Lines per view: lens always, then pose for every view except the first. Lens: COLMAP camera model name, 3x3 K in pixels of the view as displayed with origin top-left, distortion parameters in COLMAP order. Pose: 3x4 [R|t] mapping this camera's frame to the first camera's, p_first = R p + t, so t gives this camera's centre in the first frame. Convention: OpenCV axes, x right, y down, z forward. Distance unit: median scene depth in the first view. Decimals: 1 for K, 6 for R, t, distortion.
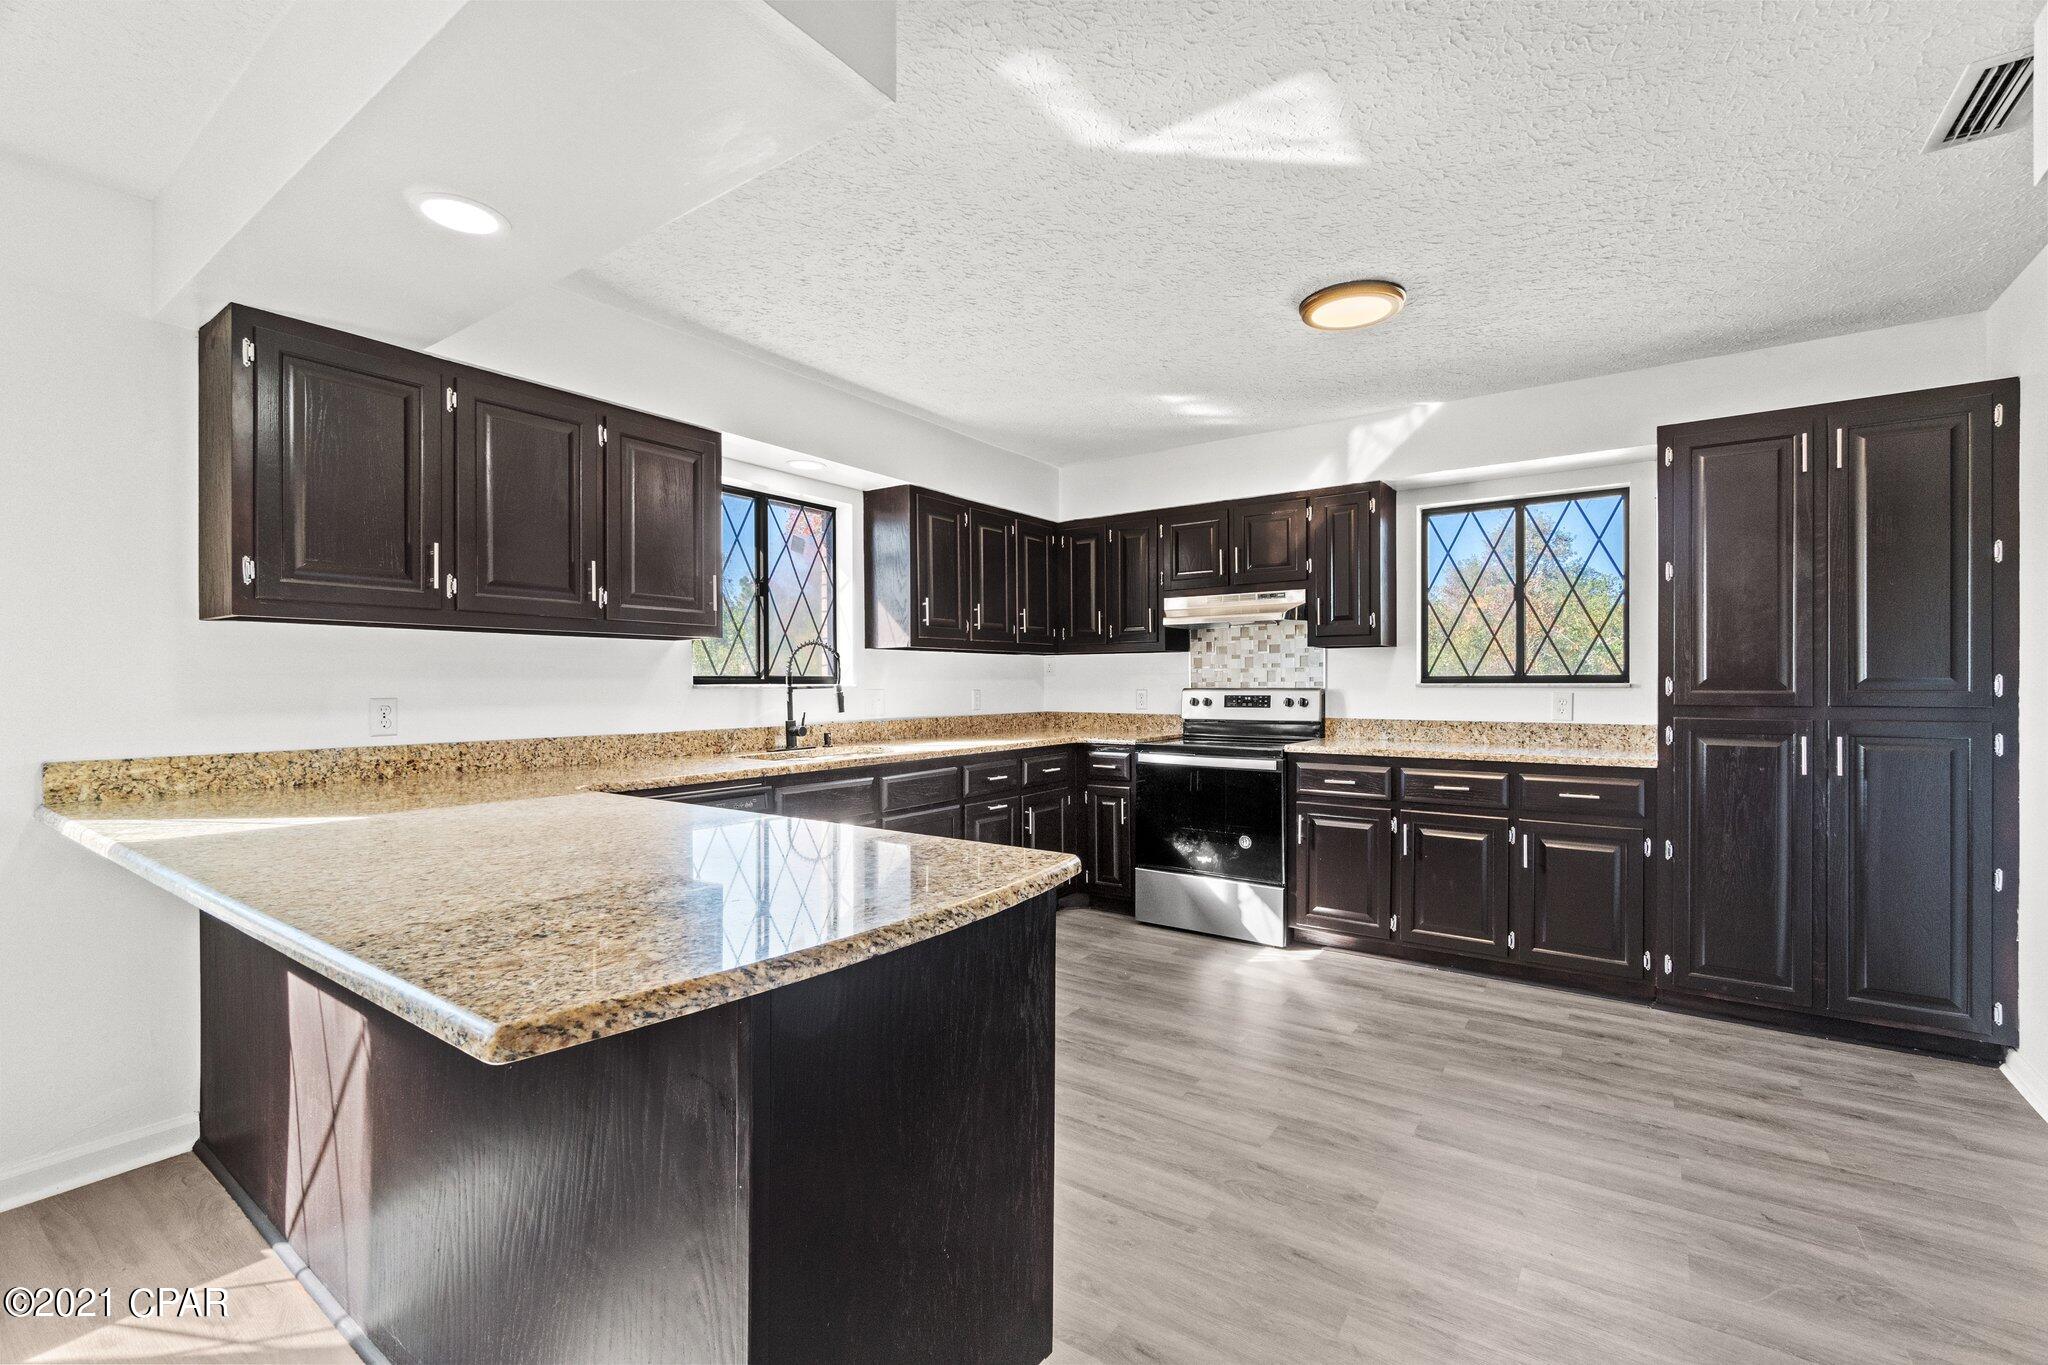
lens RADIAL K [[882.0, 0, 1030.5], [0, 882.0, 684.8], [0, 0, 1]] dist [-0.002649, 0.000125]
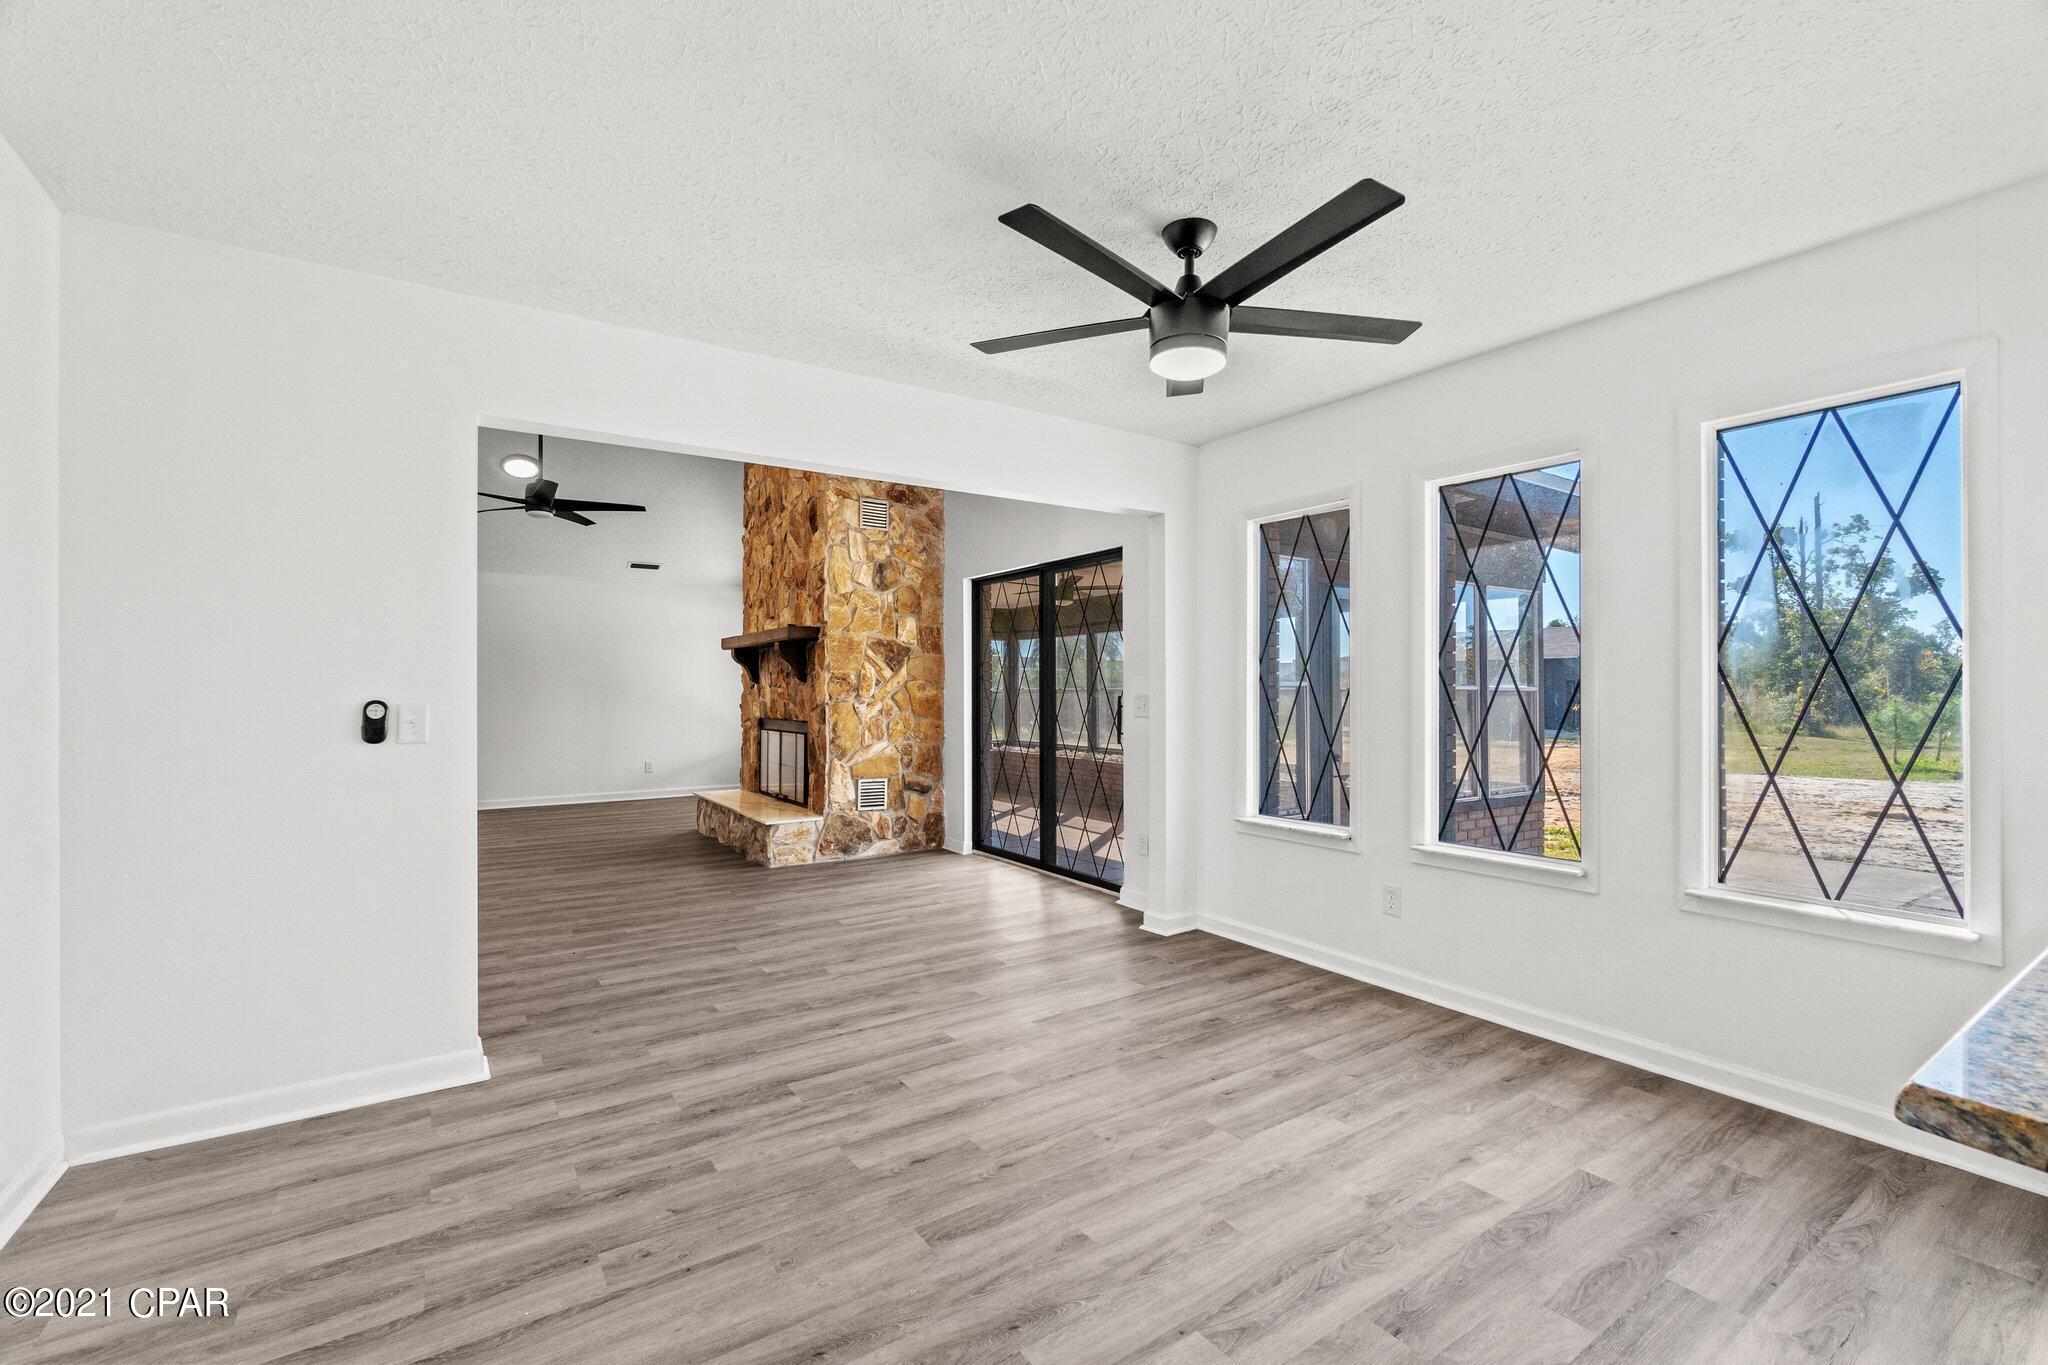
lens RADIAL K [[882.0, 0, 1030.5], [0, 882.0, 684.8], [0, 0, 1]] dist [-0.002649, 0.000125]
pose [[-0.356554, -0.002244, -0.934272, 0.096201], [-0.000931, 0.999997, -0.002047, -0.000384], [0.934274, 0.000140, -0.356555, 0.091759]]
